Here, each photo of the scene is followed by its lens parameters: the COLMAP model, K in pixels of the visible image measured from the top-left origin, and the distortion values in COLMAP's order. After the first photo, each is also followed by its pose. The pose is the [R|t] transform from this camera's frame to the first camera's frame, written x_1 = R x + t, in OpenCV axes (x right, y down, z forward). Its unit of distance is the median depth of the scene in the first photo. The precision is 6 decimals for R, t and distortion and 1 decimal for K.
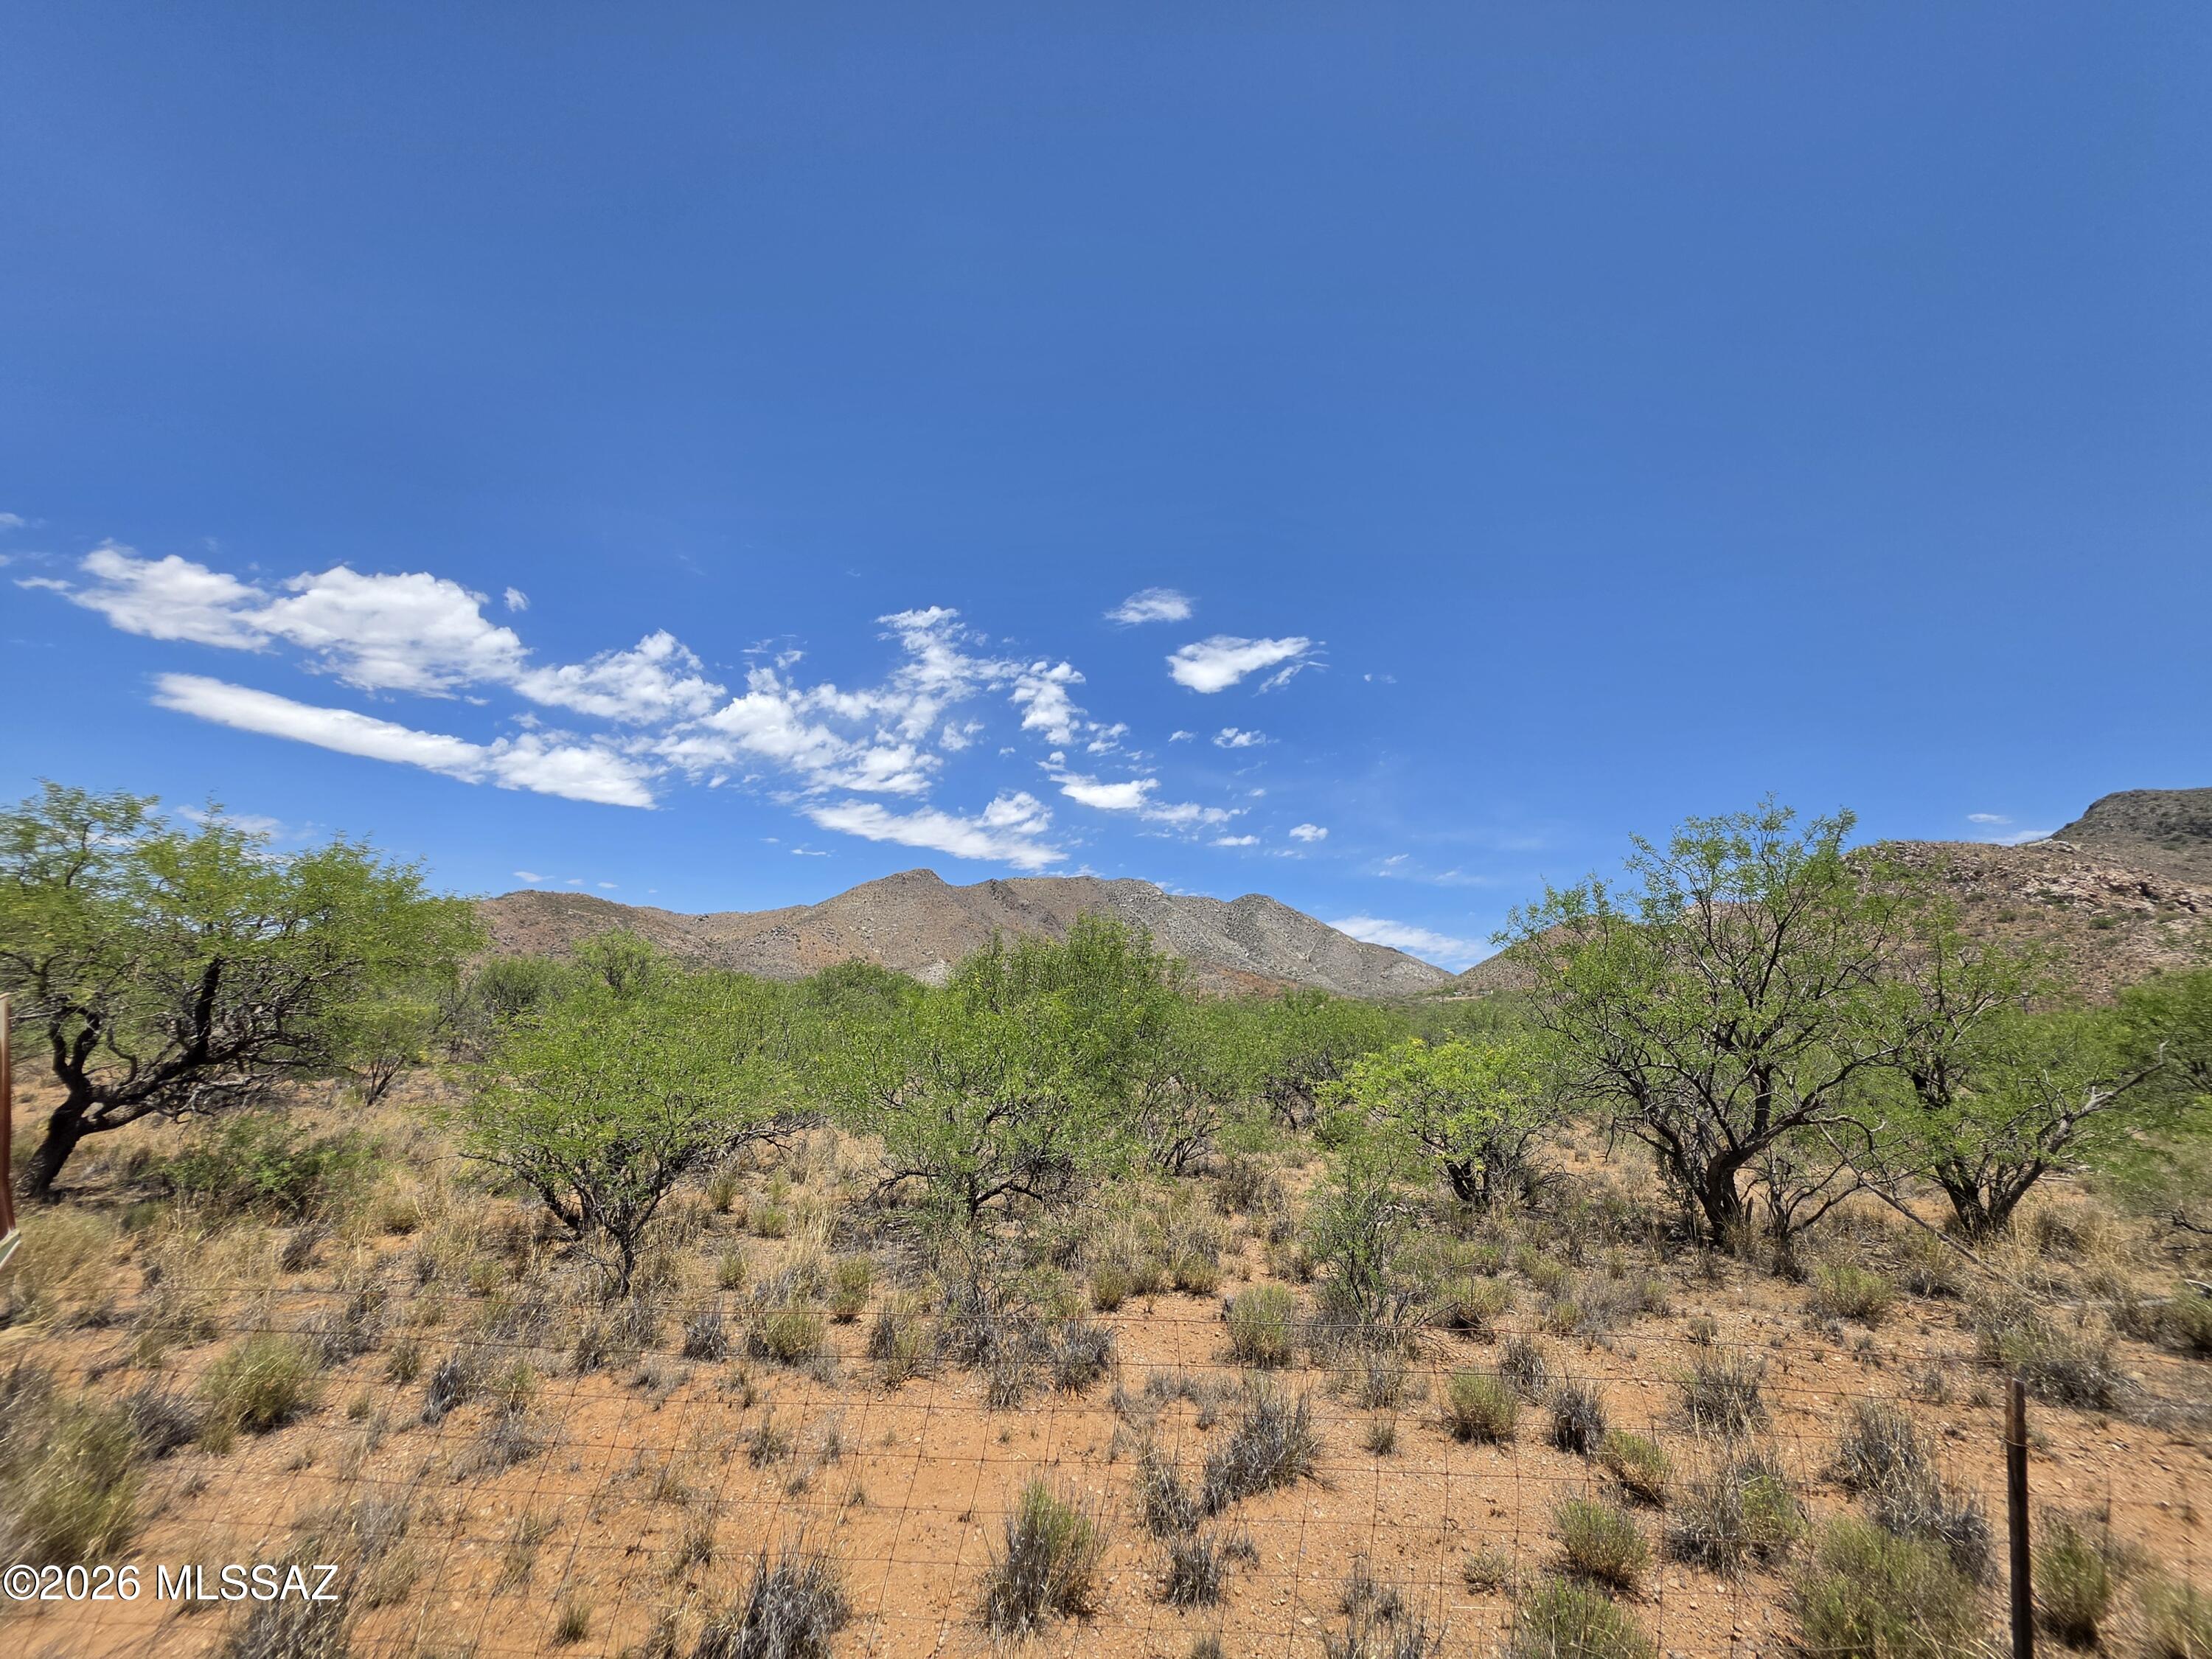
lens RADIAL K [[883.0, 0, 1102.4], [0, 883.0, 834.1], [0, 0, 1]] dist [-0.002530, 0.000257]
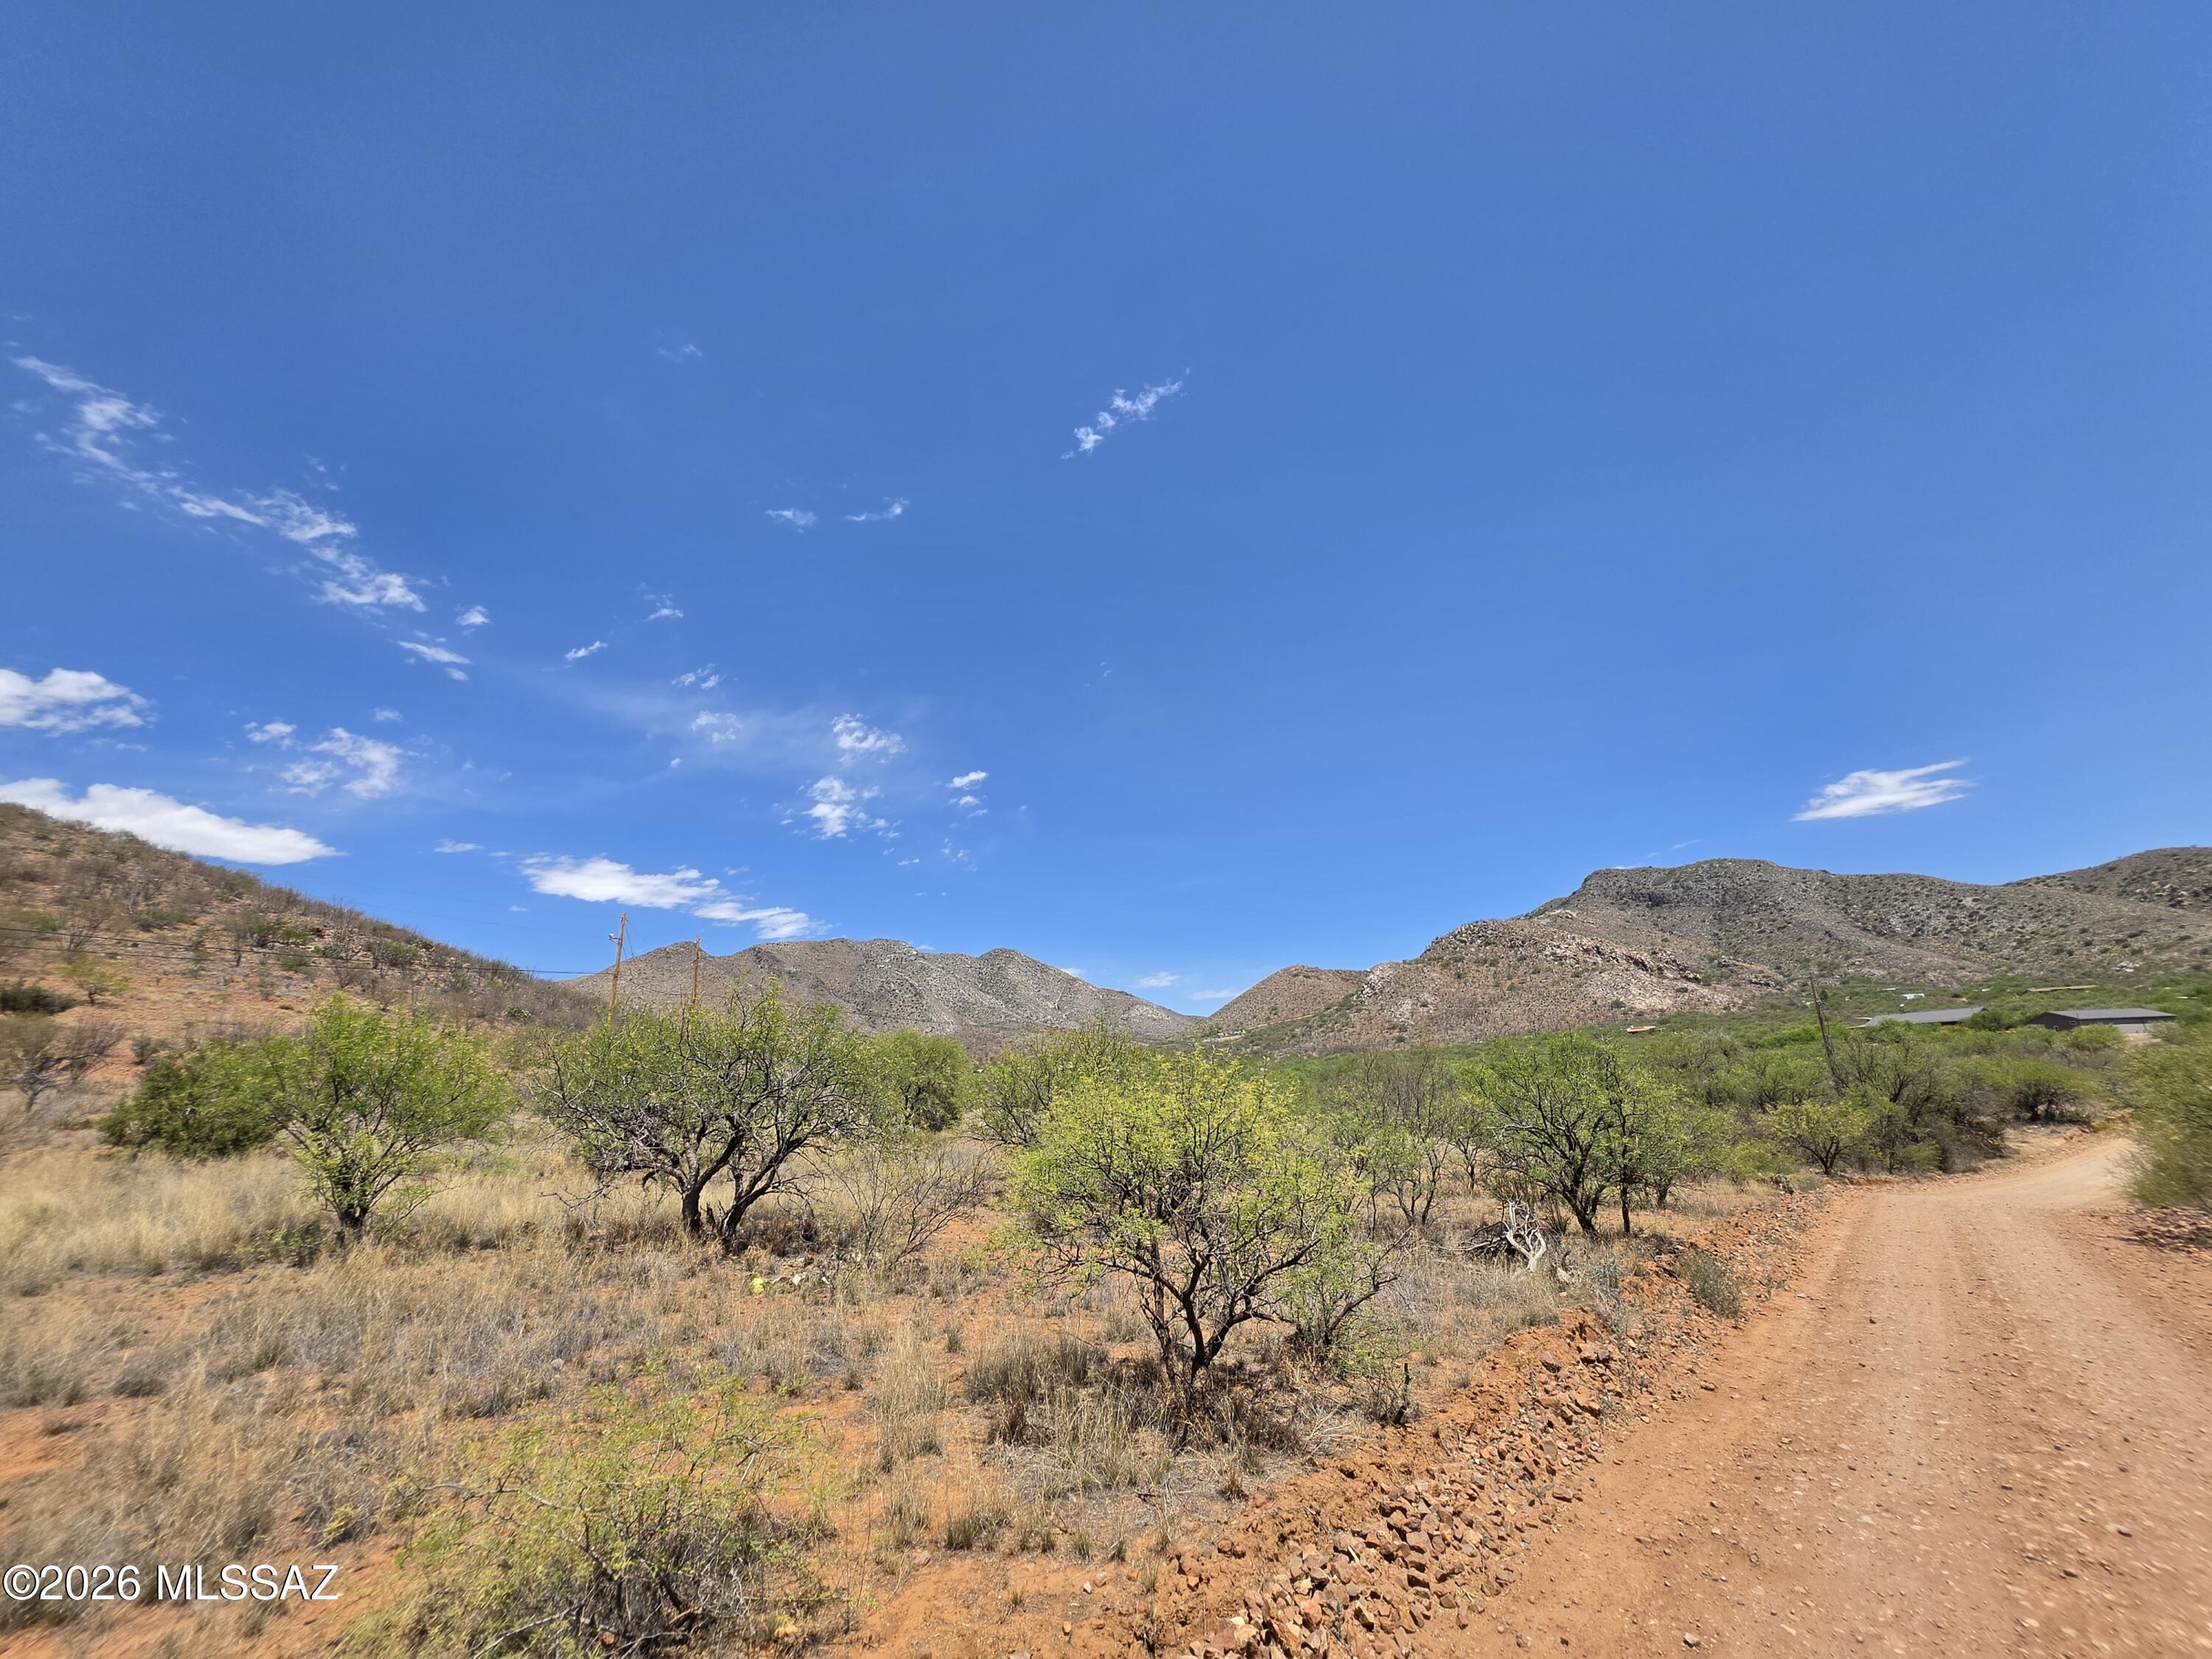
lens RADIAL K [[899.9, 0, 1112.1], [0, 899.9, 831.4], [0, 0, 1]] dist [-0.000103, -0.000106]
pose [[0.942184, 0.002205, 0.335088, -0.074144], [0.014395, 0.998789, -0.047046, -0.022483], [-0.334786, 0.049149, 0.941012, -0.084032]]
